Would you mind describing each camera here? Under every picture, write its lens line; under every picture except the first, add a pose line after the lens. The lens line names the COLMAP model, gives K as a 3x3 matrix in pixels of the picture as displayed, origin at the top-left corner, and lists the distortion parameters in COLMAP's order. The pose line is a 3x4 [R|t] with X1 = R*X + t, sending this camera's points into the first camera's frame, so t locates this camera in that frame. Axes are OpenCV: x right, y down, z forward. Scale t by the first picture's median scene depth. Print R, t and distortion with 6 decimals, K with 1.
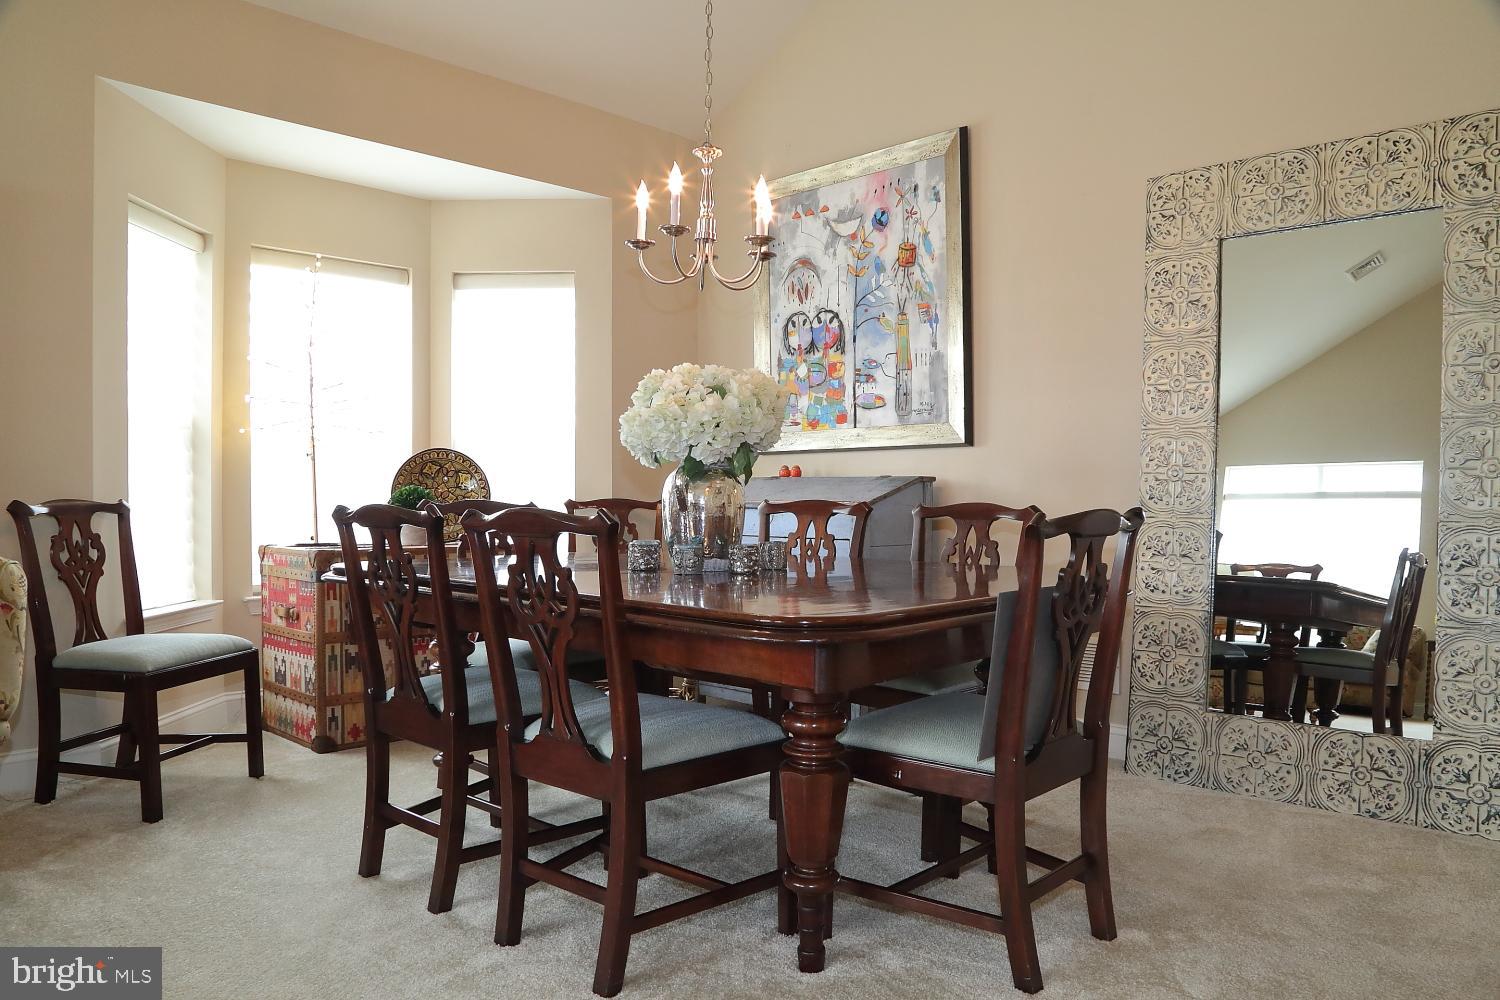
lens RADIAL K [[1072.9, 0, 746.1], [0, 1072.9, 510.0], [0, 0, 1]] dist [-0.119817, 0.074525]
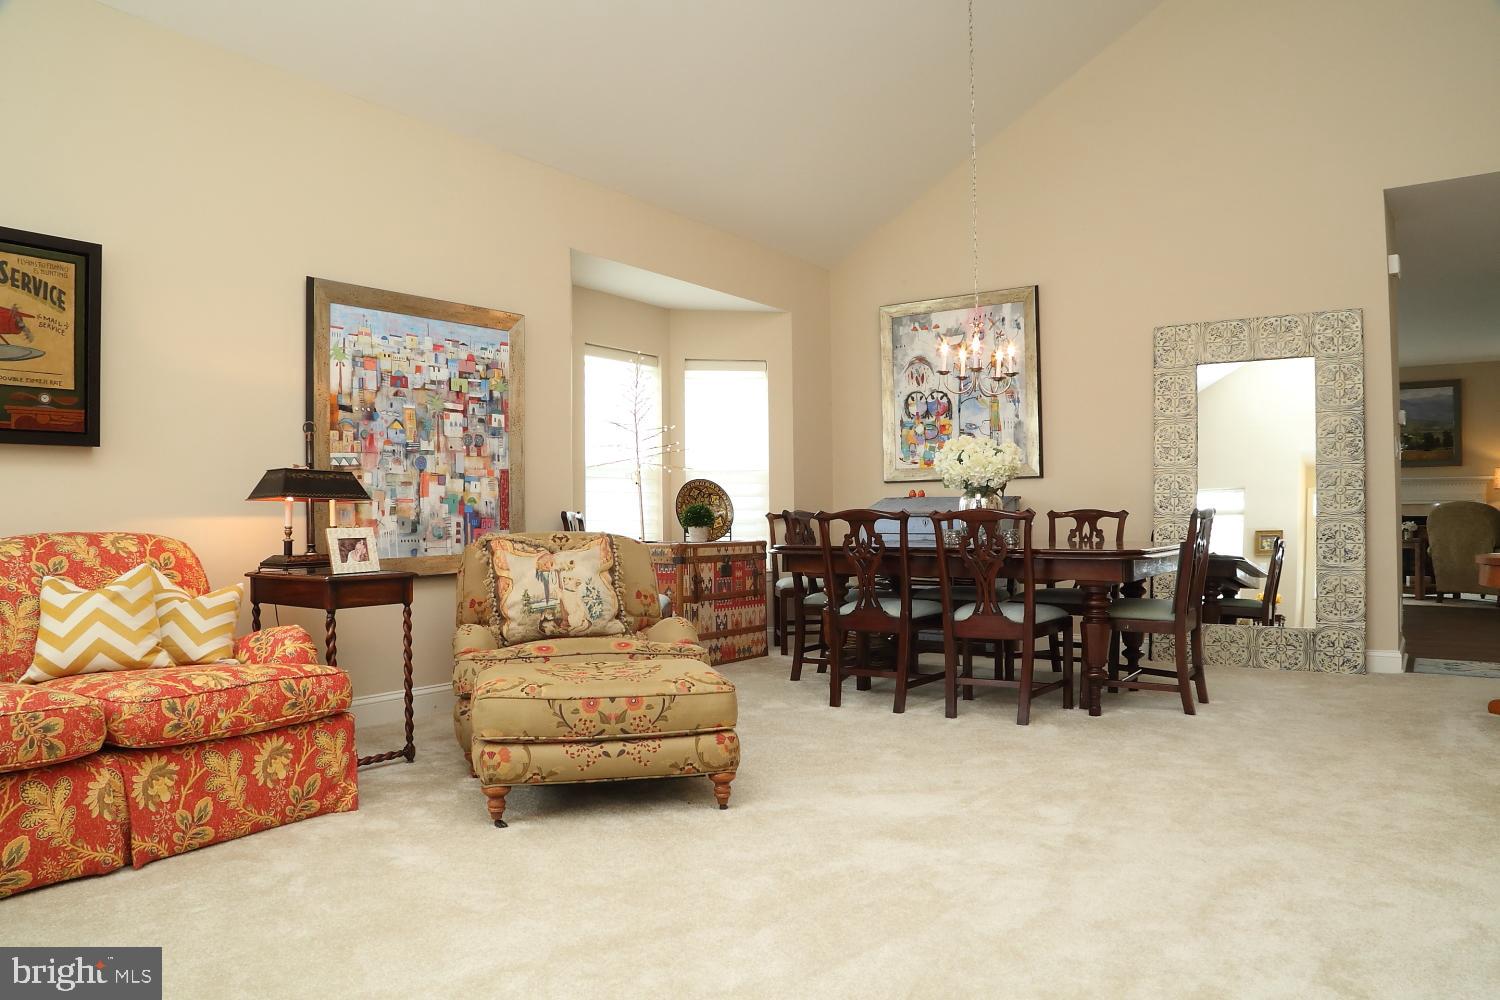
lens RADIAL K [[1047.2, 0, 752.2], [0, 1047.2, 508.0], [0, 0, 1]] dist [-0.124493, 0.066763]
pose [[0.984040, -0.008895, 0.177725, -0.490751], [0.012572, 0.999729, -0.019577, 0.012439], [-0.177503, 0.021499, 0.983885, -0.480371]]
